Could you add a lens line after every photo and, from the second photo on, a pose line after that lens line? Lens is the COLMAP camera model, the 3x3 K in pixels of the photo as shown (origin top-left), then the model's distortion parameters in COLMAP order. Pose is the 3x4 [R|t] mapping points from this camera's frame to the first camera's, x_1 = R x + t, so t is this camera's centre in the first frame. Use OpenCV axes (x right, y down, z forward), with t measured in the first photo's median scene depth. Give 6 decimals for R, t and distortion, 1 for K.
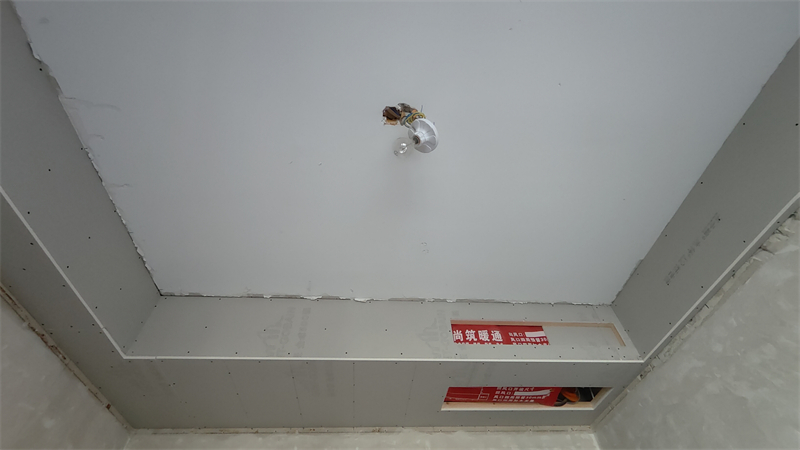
lens RADIAL K [[363.2, 0, 400.0], [0, 363.2, 225.0], [0, 0, 1]] dist [-0.001739, 0.000164]
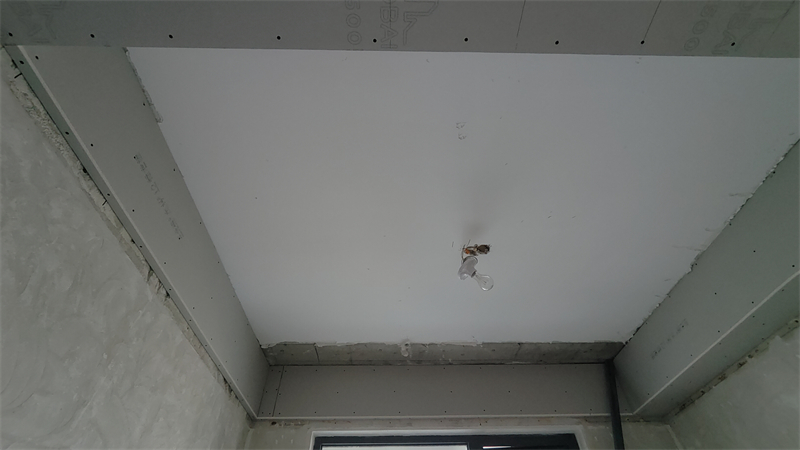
lens RADIAL K [[363.2, 0, 400.0], [0, 363.2, 225.0], [0, 0, 1]] dist [-0.001739, 0.000164]
pose [[-0.996729, 0.080773, 0.002720, 0.264003], [-0.014735, -0.148523, -0.988799, 1.008996], [-0.079464, -0.985605, 0.149228, 0.855543]]
